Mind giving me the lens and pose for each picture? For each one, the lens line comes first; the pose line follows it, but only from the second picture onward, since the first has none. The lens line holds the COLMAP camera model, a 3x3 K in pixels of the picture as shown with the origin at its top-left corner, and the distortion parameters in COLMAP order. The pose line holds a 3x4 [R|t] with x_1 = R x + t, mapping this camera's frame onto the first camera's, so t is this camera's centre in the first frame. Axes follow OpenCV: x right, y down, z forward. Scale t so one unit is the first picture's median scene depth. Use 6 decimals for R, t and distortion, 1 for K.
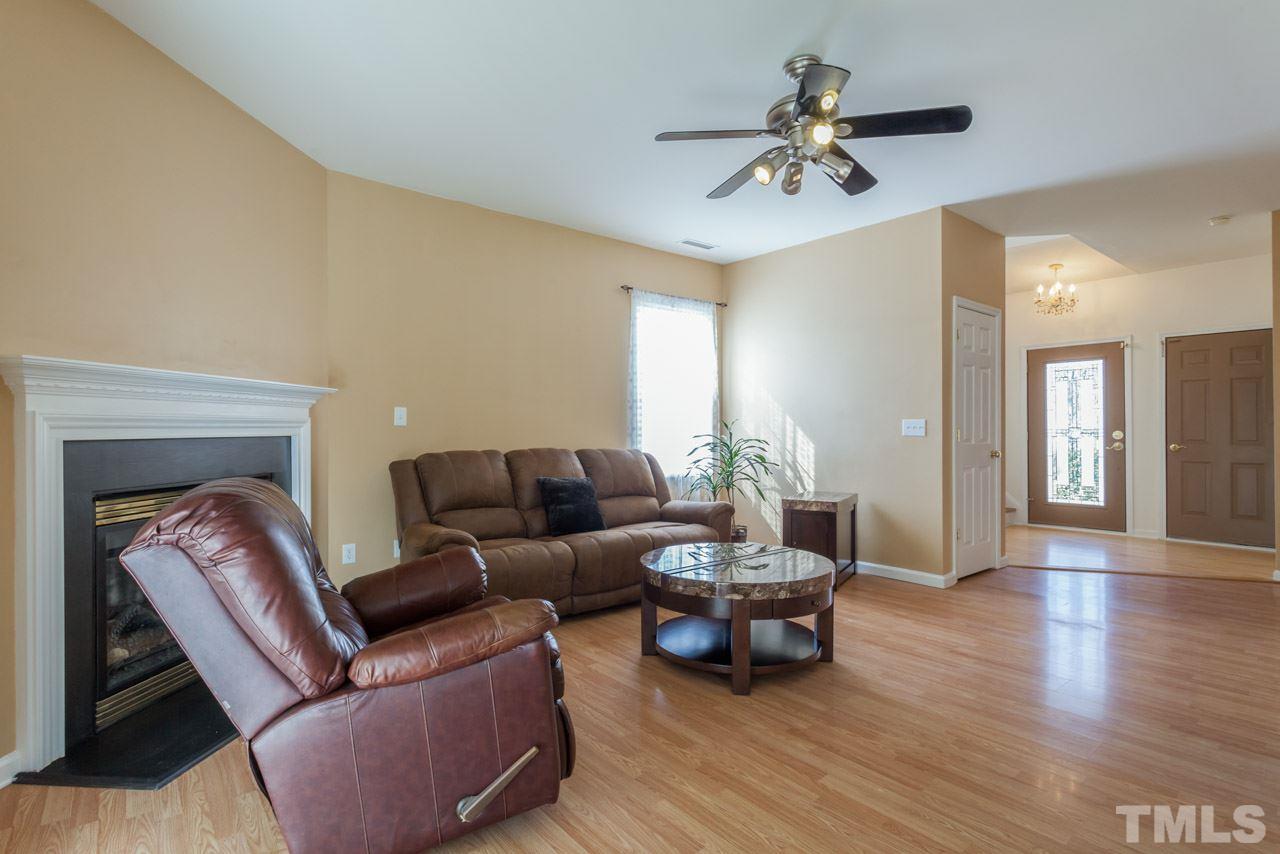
lens RADIAL K [[626.4, 0, 640.0], [0, 626.4, 427.0], [0, 0, 1]] dist [0.002032, 0.000270]
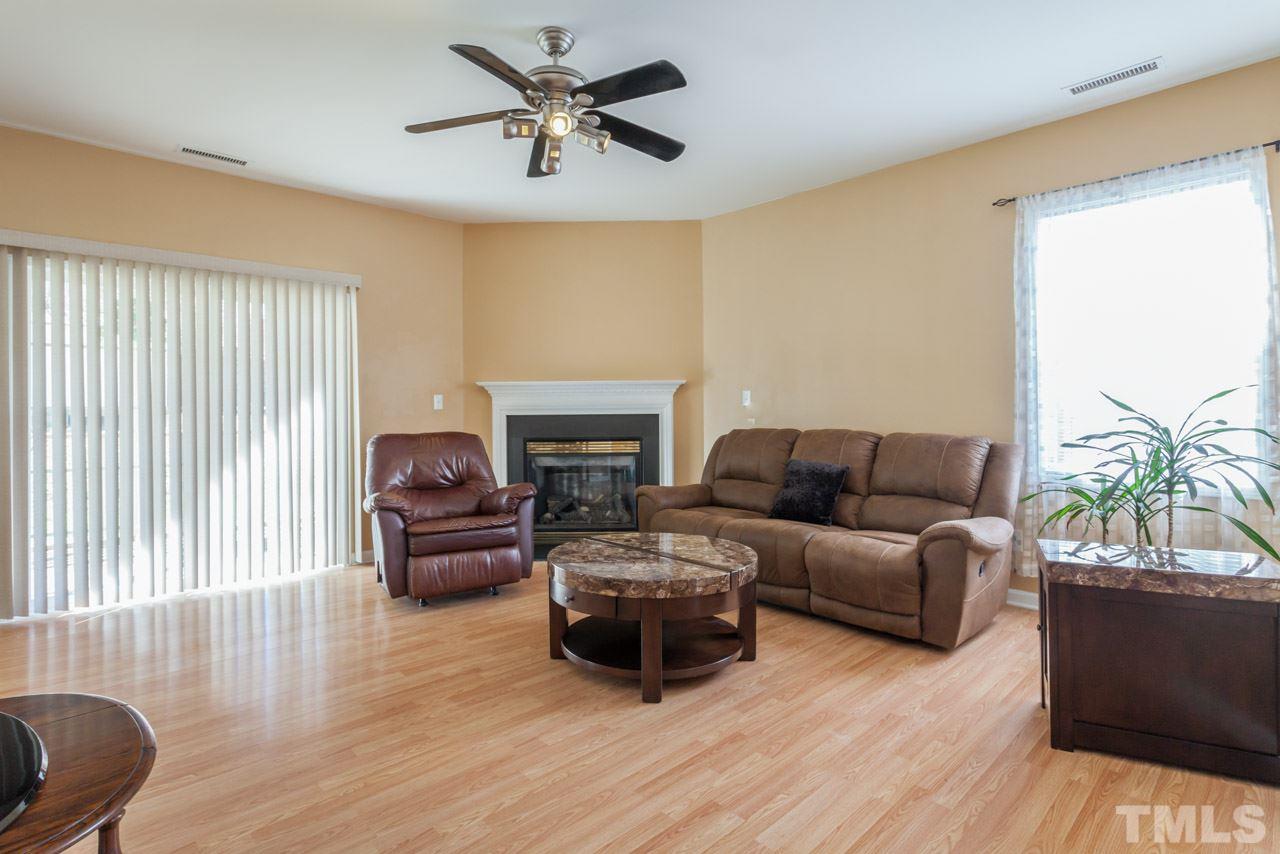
lens RADIAL K [[649.8, 0, 639.9], [0, 649.8, 409.8], [0, 0, 1]] dist [-0.004955, -0.000634]
pose [[0.067853, 0.005561, -0.997680, 1.129740], [0.011056, 0.999919, 0.006326, -0.005143], [0.997634, -0.011460, 0.067786, 0.940088]]
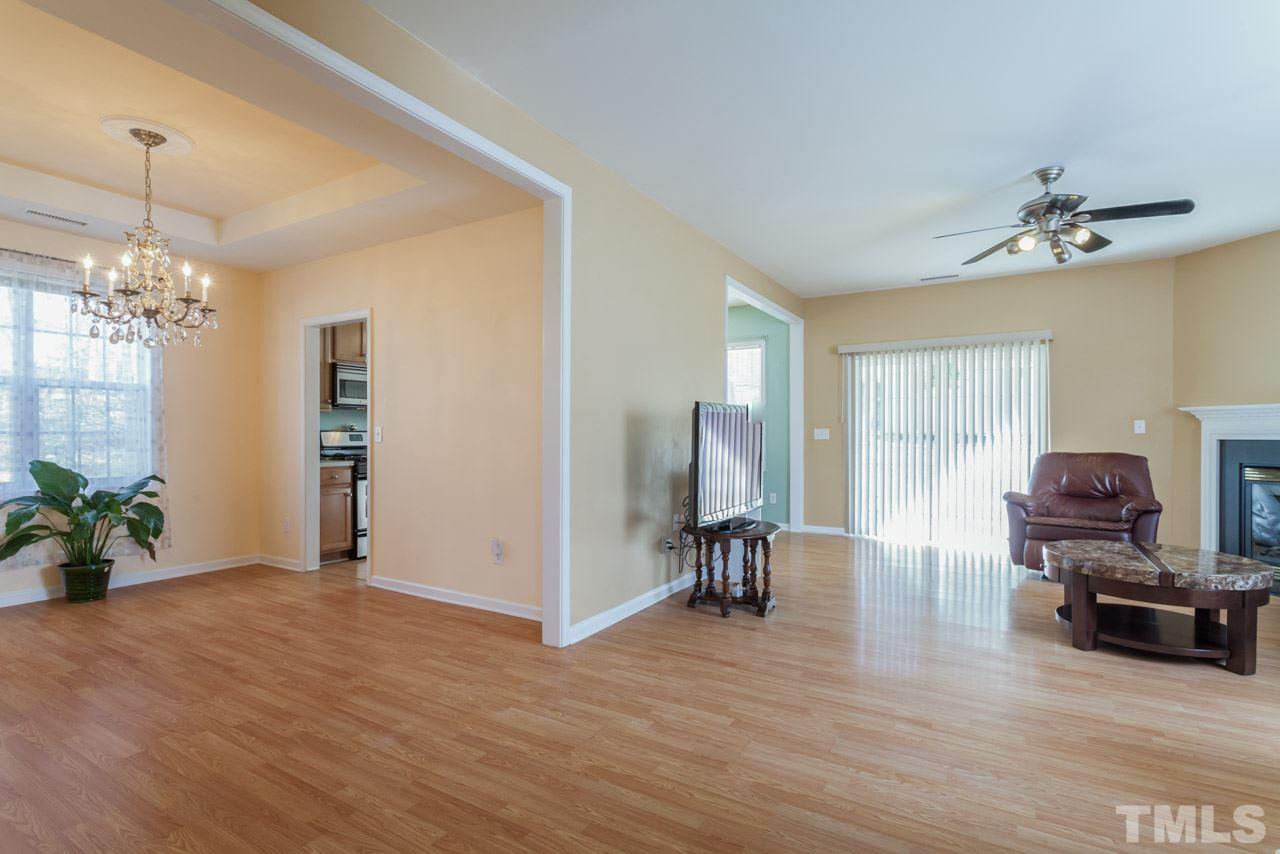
lens RADIAL K [[609.0, 0, 613.5], [0, 609.0, 430.4], [0, 0, 1]] dist [0.001413, 0.000408]
pose [[-0.954748, 0.003105, -0.297398, 1.400922], [0.005231, 0.999966, -0.006351, -0.005991], [0.297369, -0.007619, -0.954732, 1.787469]]
